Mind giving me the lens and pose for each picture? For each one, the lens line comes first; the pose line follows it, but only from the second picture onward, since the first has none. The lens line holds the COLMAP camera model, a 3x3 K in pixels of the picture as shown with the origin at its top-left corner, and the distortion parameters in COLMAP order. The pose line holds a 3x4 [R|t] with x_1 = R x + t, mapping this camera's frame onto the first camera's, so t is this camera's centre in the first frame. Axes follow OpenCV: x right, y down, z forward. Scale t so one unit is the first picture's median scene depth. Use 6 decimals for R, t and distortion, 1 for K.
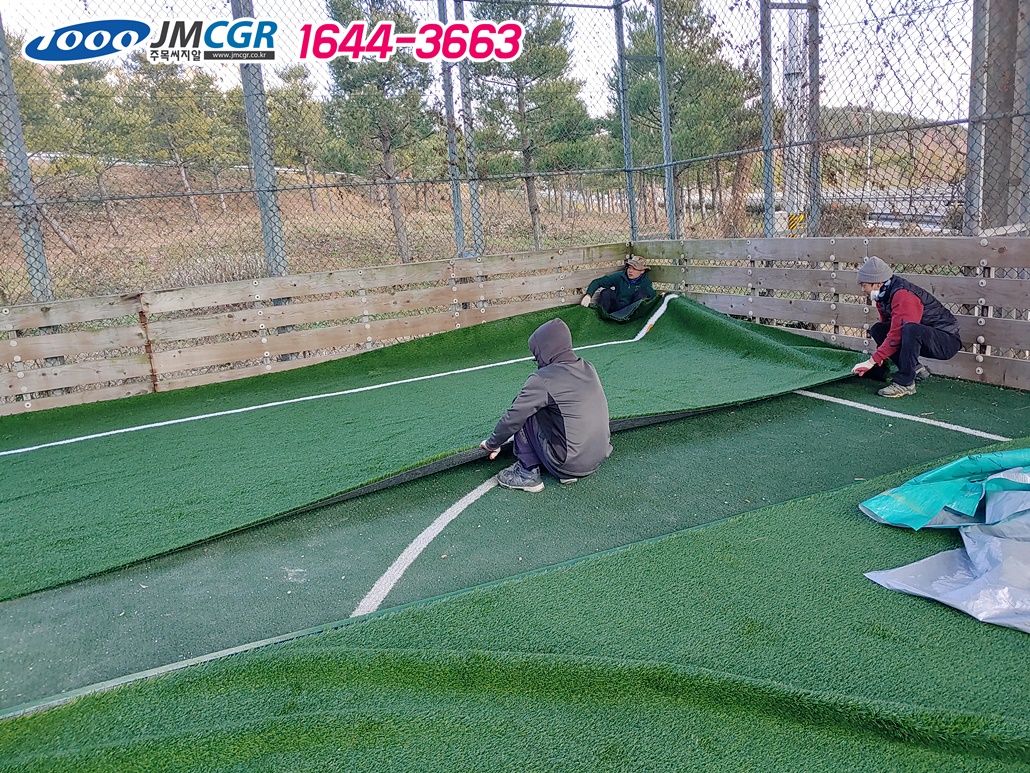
lens RADIAL K [[805.7, 0, 514.0], [0, 805.7, 388.9], [0, 0, 1]] dist [0.006950, -0.021402]
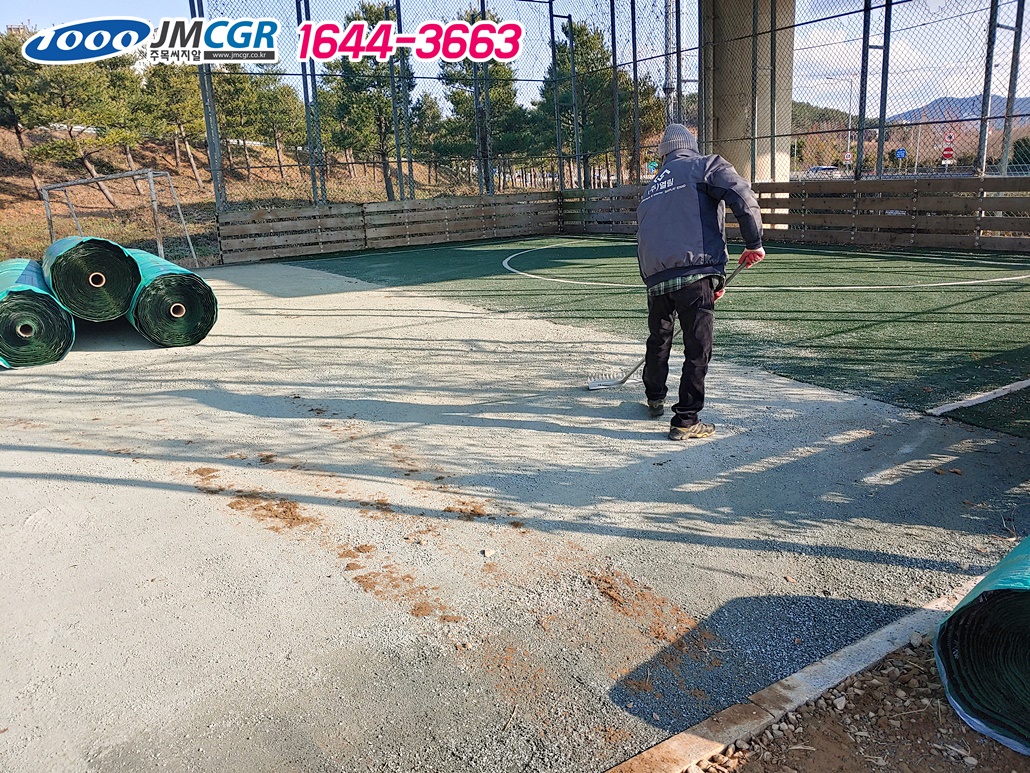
lens RADIAL K [[805.7, 0, 513.9], [0, 805.7, 385.3], [0, 0, 1]] dist [0.006950, -0.021402]
pose [[0.993881, 0.002854, 0.110422, -0.256117], [-0.005330, 0.999741, 0.022136, 0.331059], [-0.110330, -0.022589, 0.993638, -1.295126]]
